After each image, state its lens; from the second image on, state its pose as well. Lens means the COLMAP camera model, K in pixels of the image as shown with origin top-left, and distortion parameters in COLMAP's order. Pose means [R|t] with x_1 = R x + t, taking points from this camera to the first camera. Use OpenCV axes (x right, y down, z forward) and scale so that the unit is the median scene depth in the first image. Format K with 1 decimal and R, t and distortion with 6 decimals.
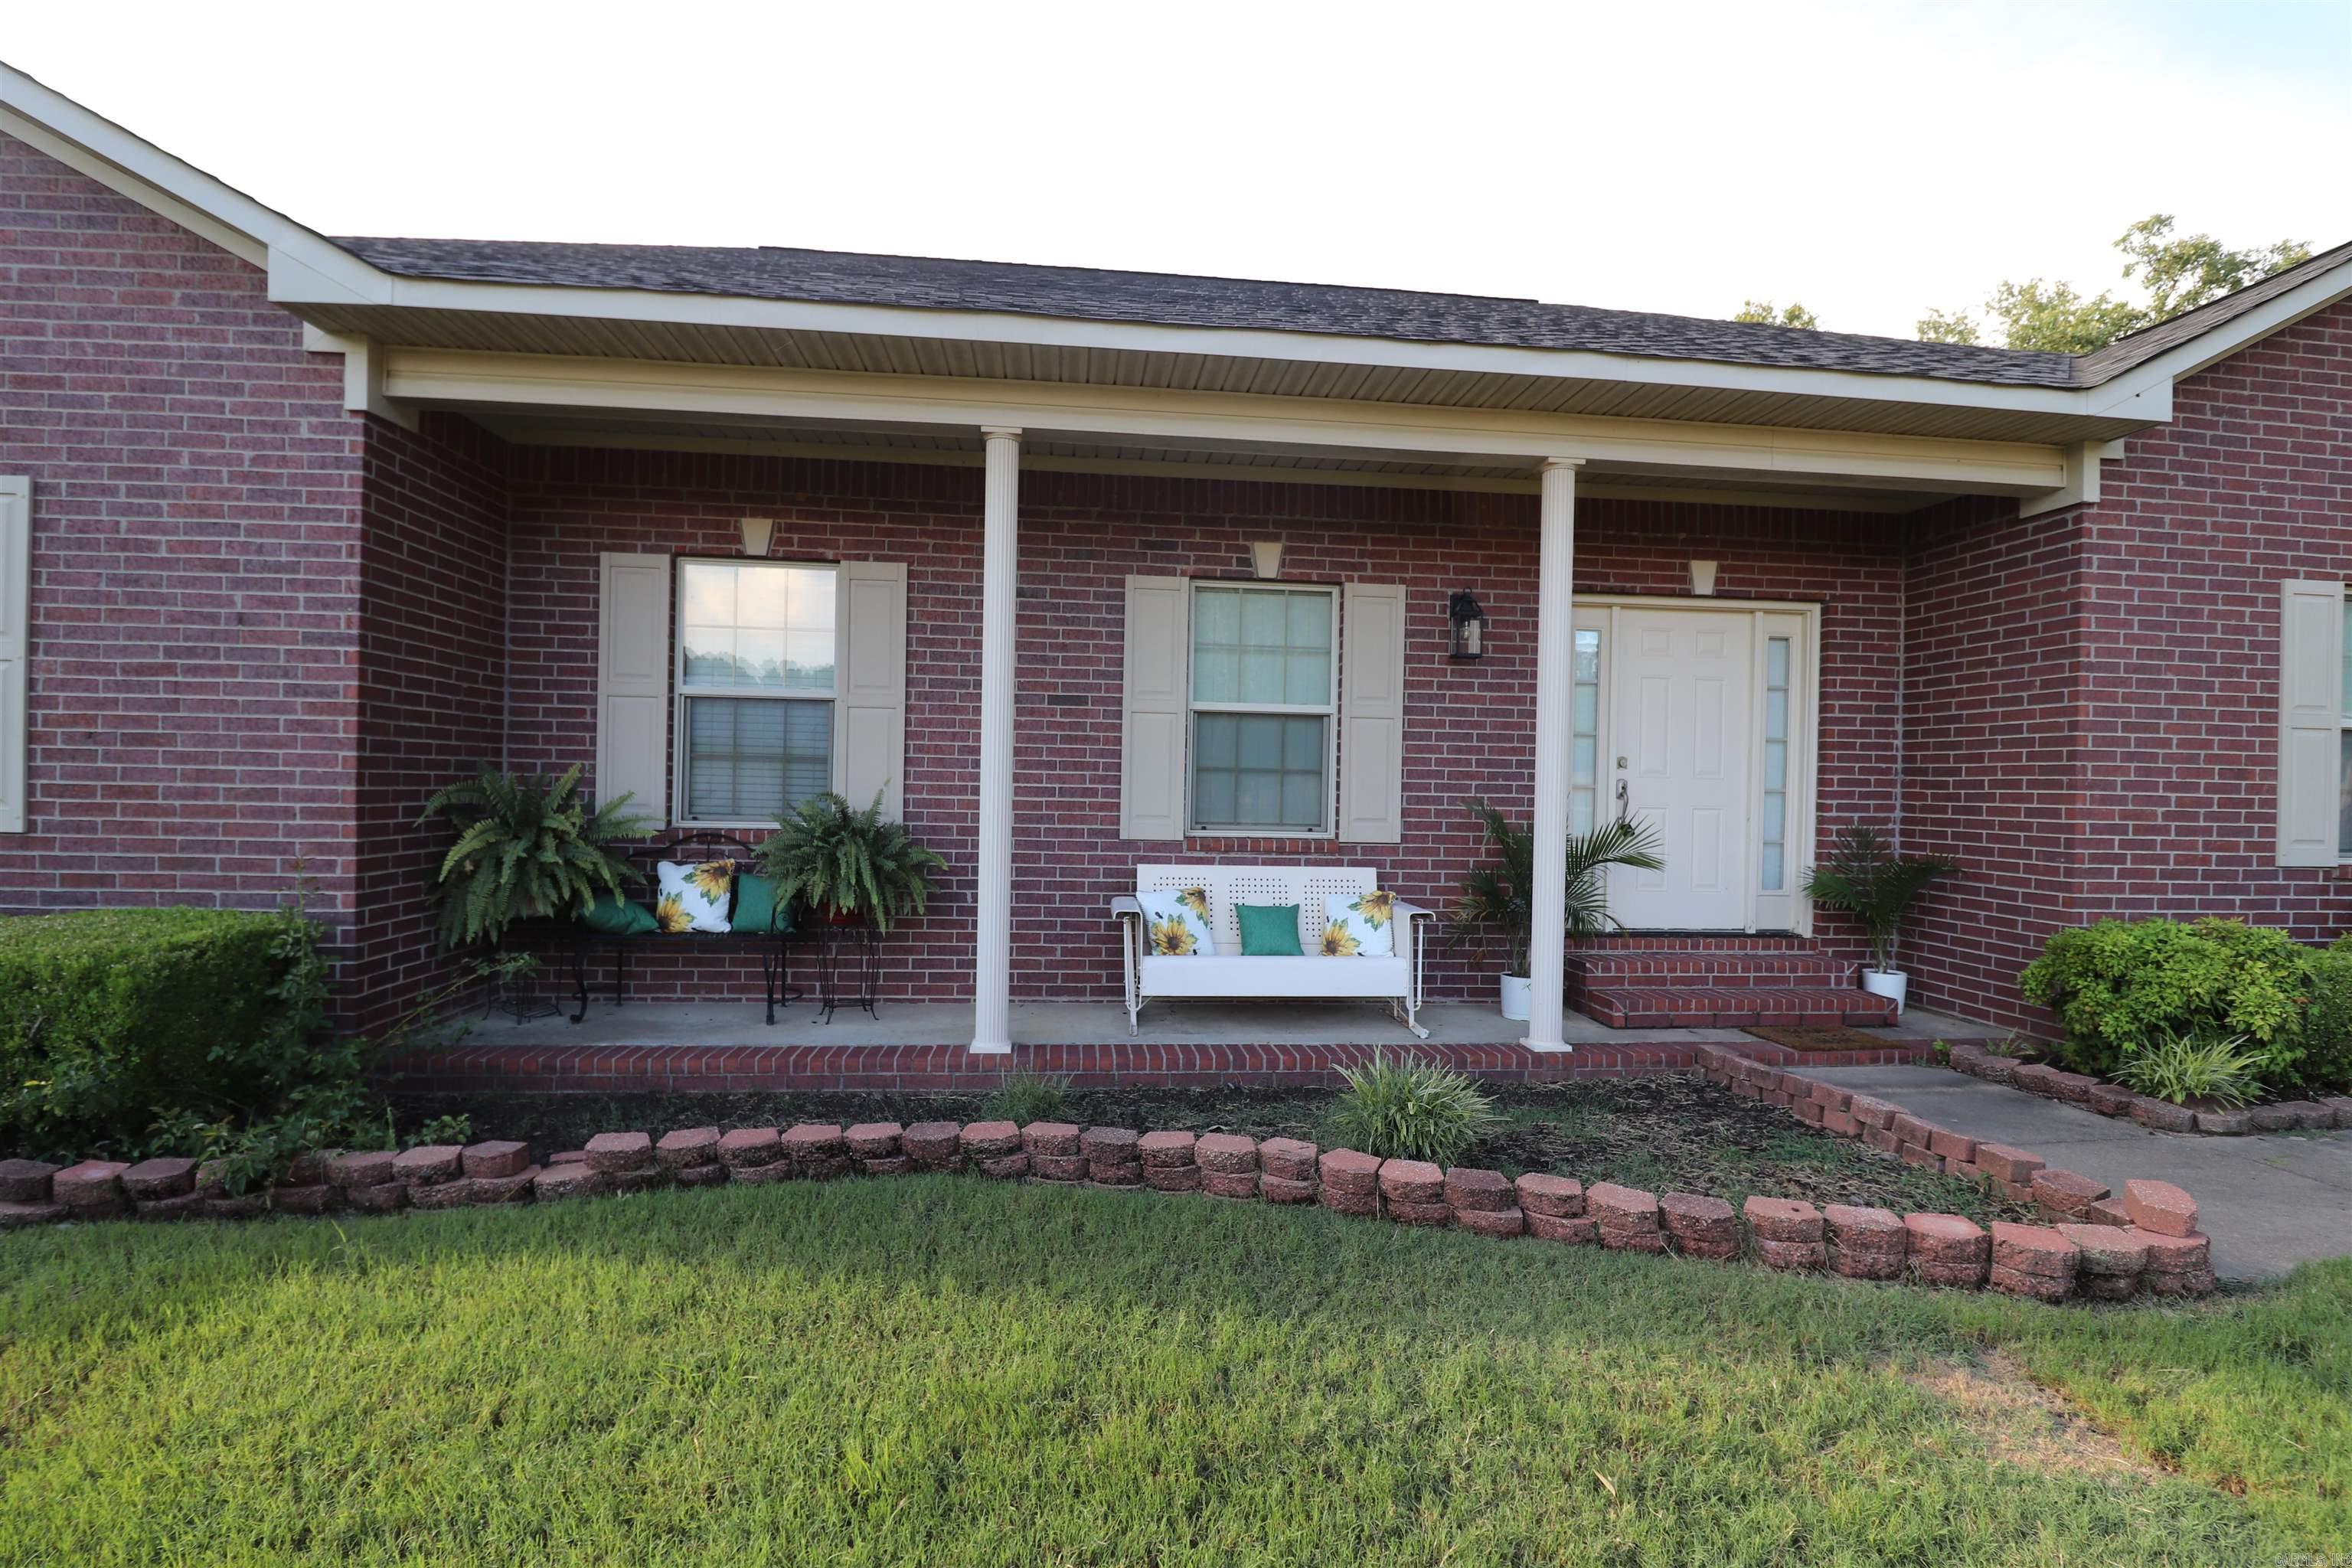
lens RADIAL K [[1102.9, 0, 1178.9], [0, 1102.9, 793.0], [0, 0, 1]] dist [-0.003260, -0.008807]
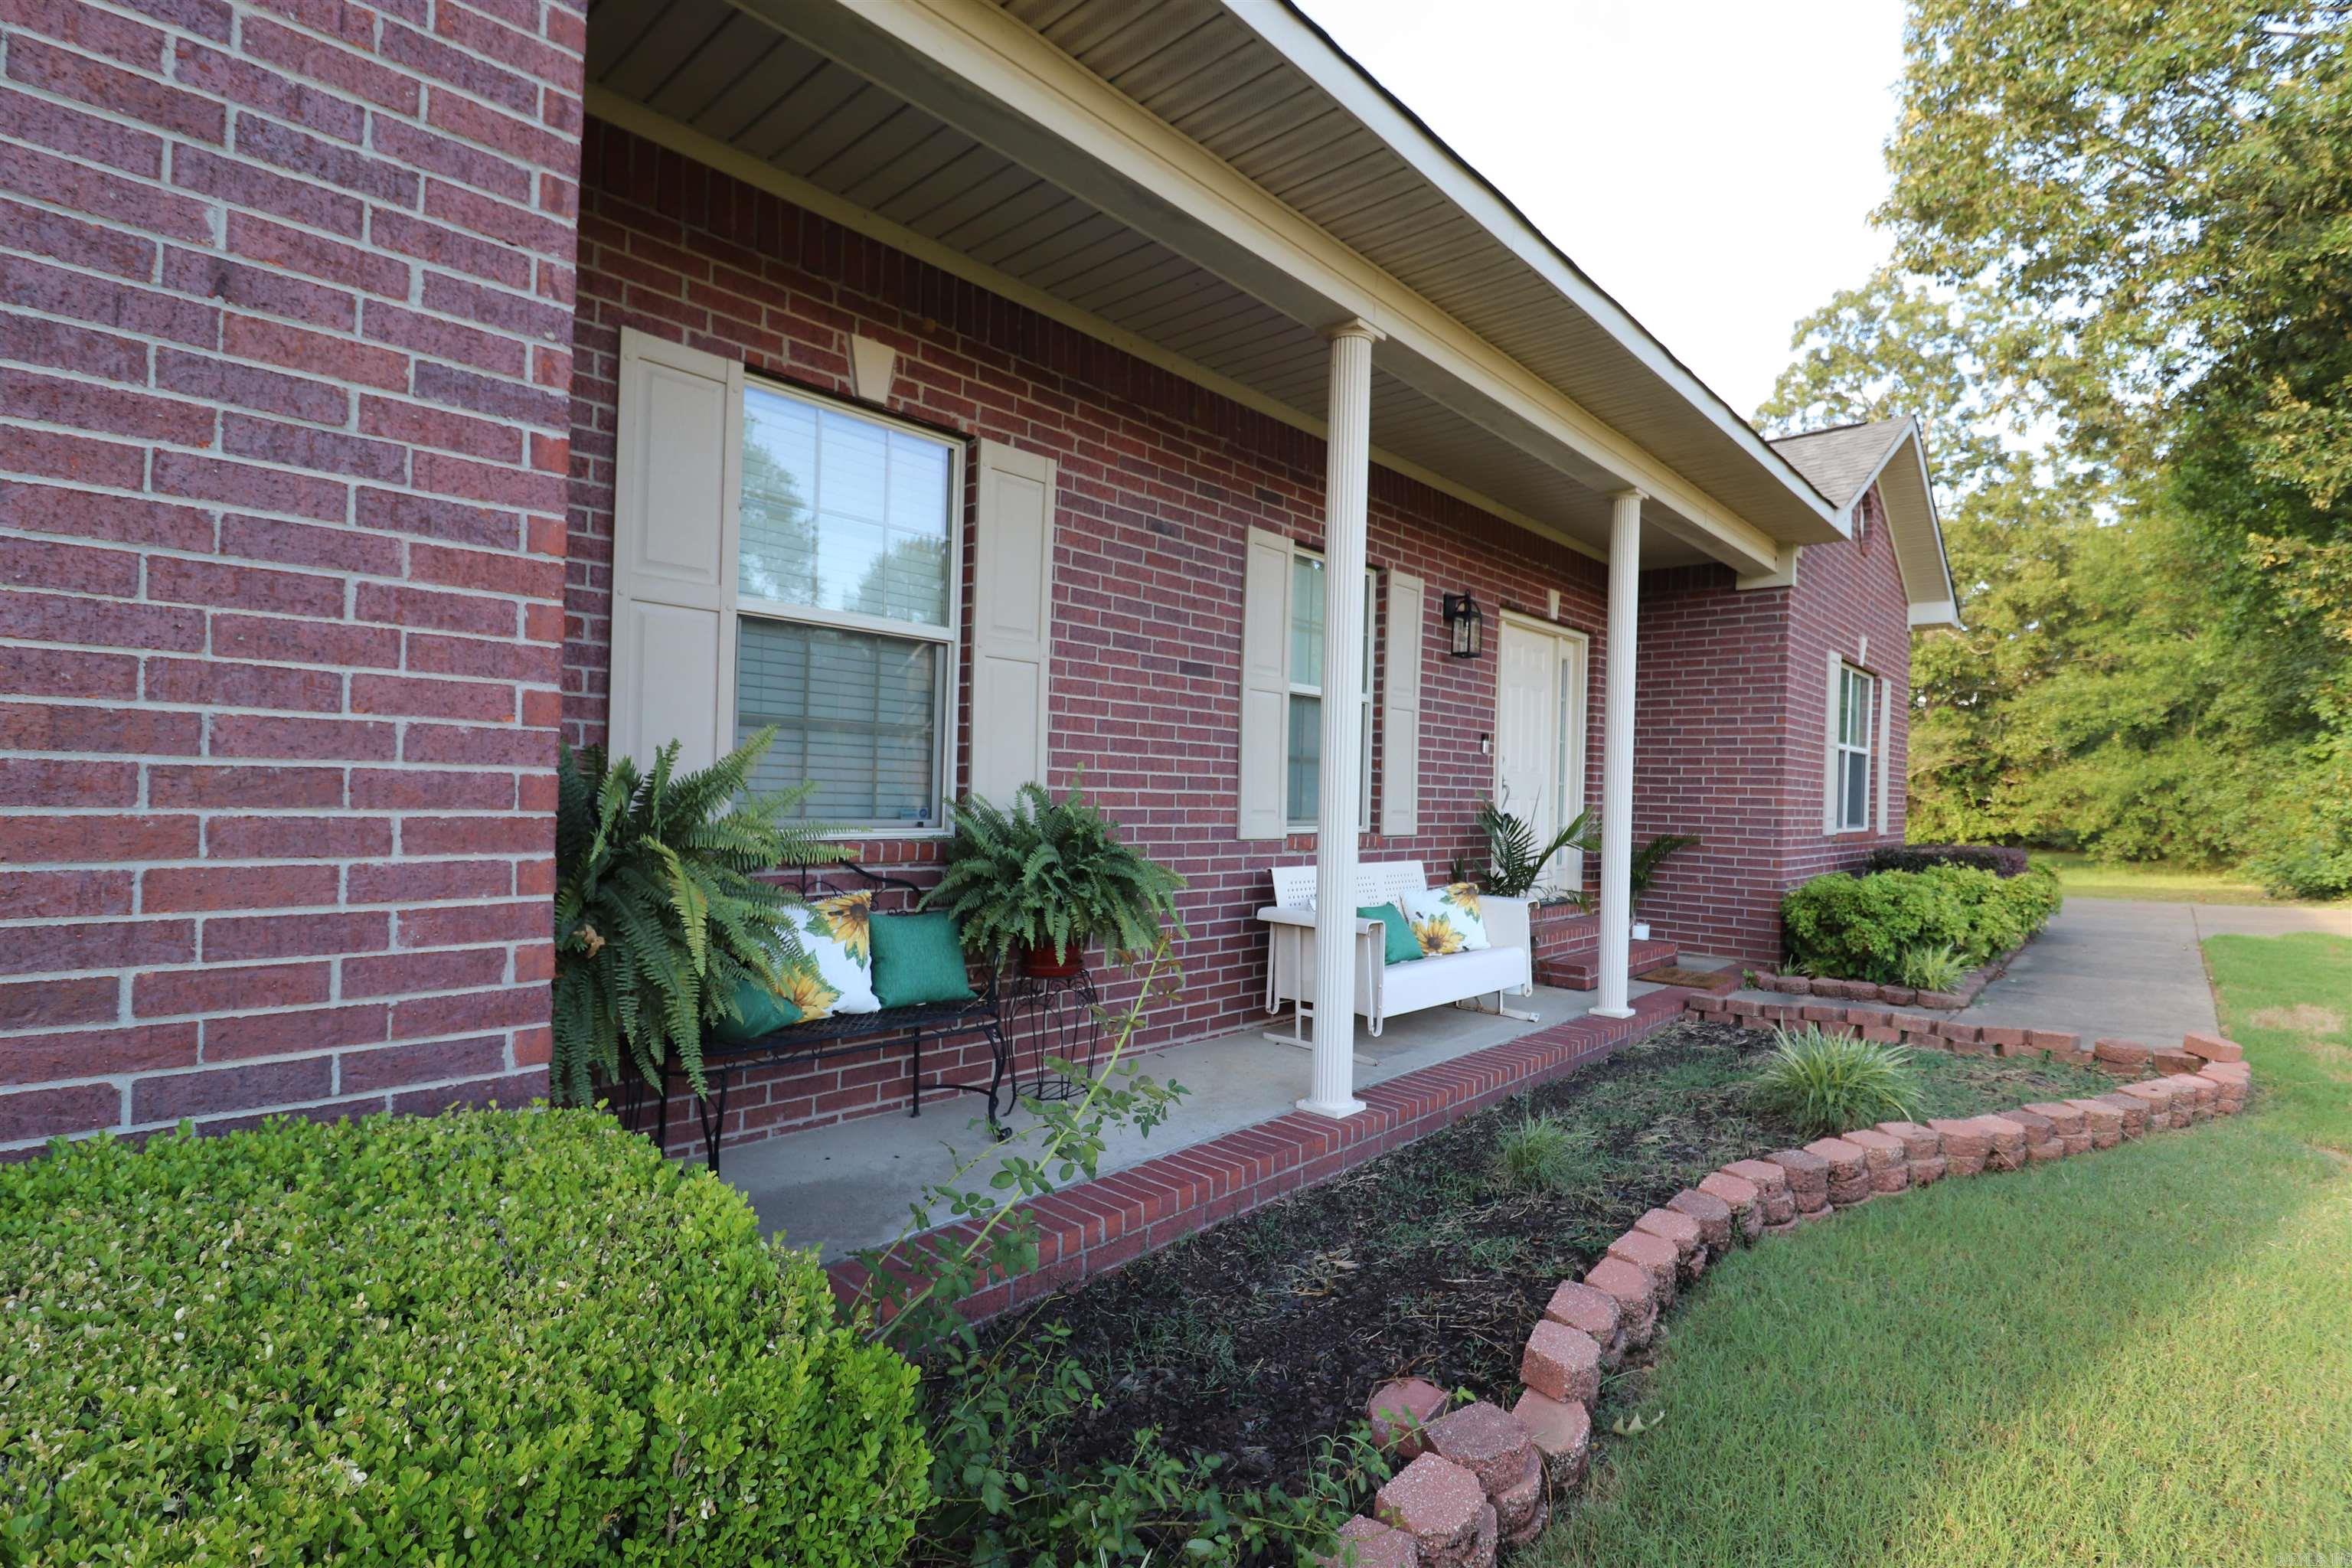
lens RADIAL K [[1102.9, 0, 1178.9], [0, 1102.9, 793.0], [0, 0, 1]] dist [-0.003260, -0.008807]
pose [[0.743210, -0.001439, 0.669057, -0.694081], [-0.007466, 0.999918, 0.010444, -0.002076], [-0.669017, -0.012757, 0.743138, 0.434094]]
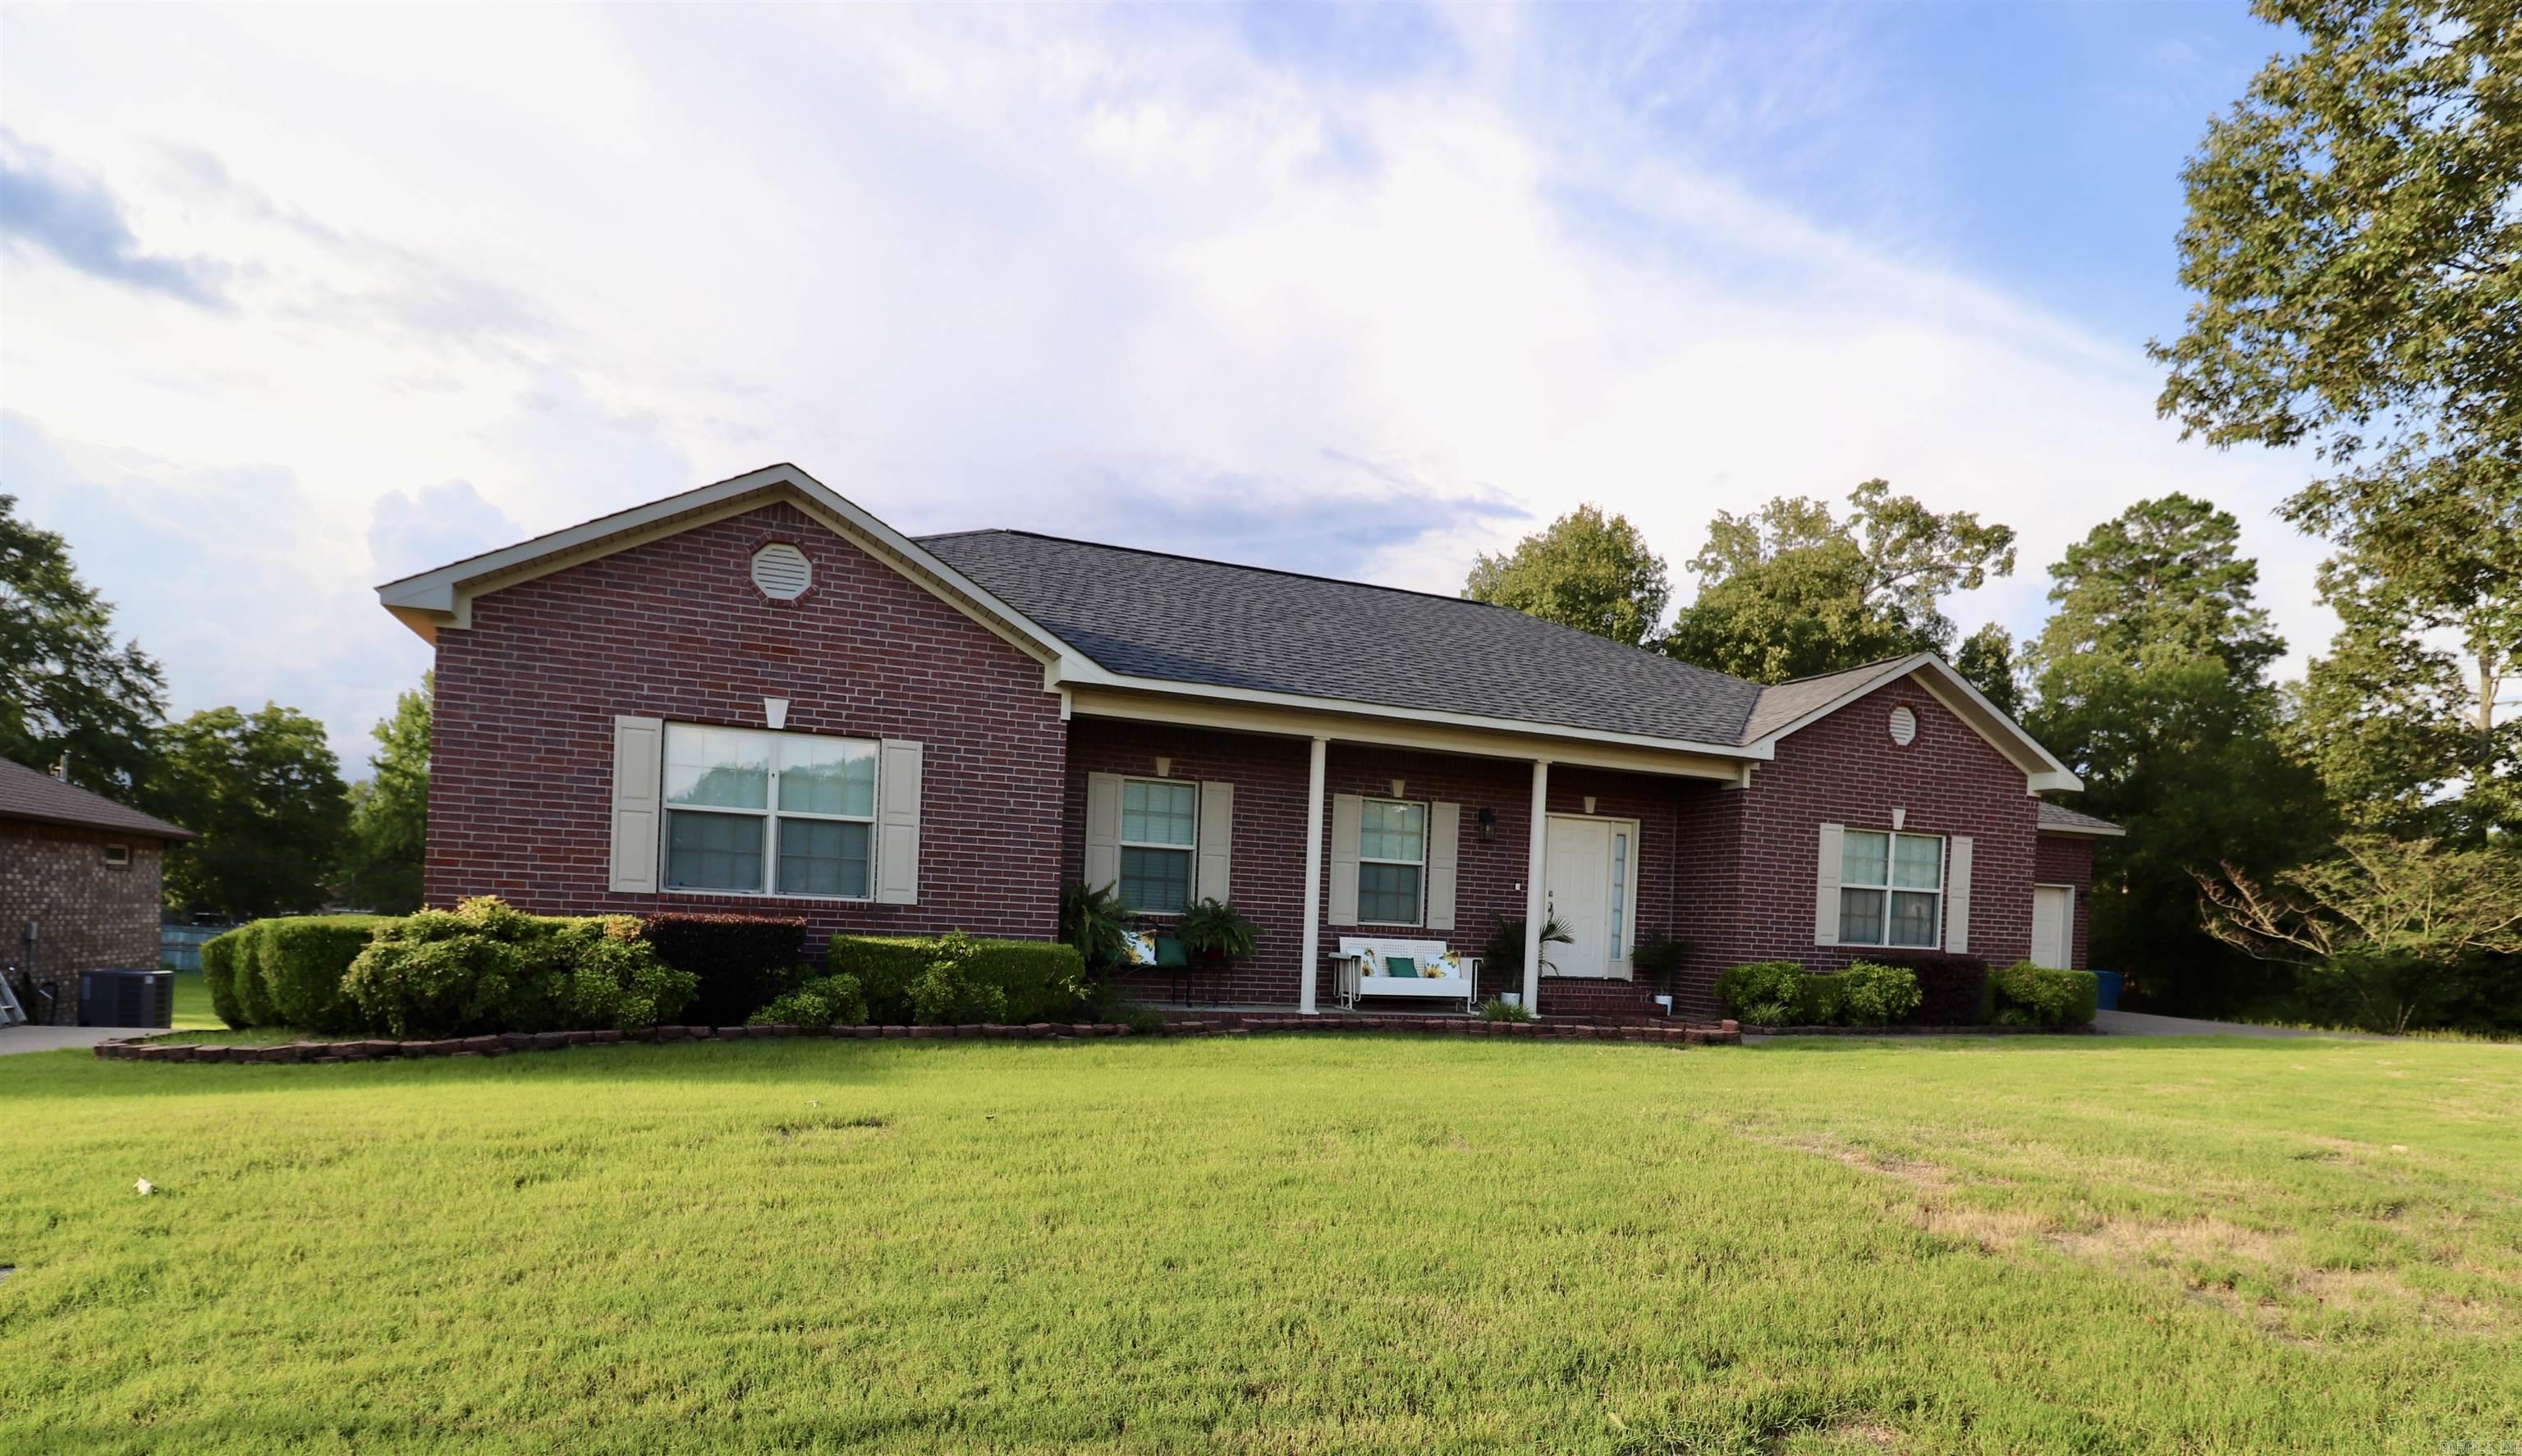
lens RADIAL K [[1317.9, 0, 1266.7], [0, 1317.9, 954.2], [0, 0, 1]] dist [0.001042, -0.000072]
pose [[0.964039, 0.015296, 0.265322, -0.855110], [-0.020667, 0.999634, 0.017462, 0.059807], [-0.264958, -0.022317, 0.964002, -1.383102]]
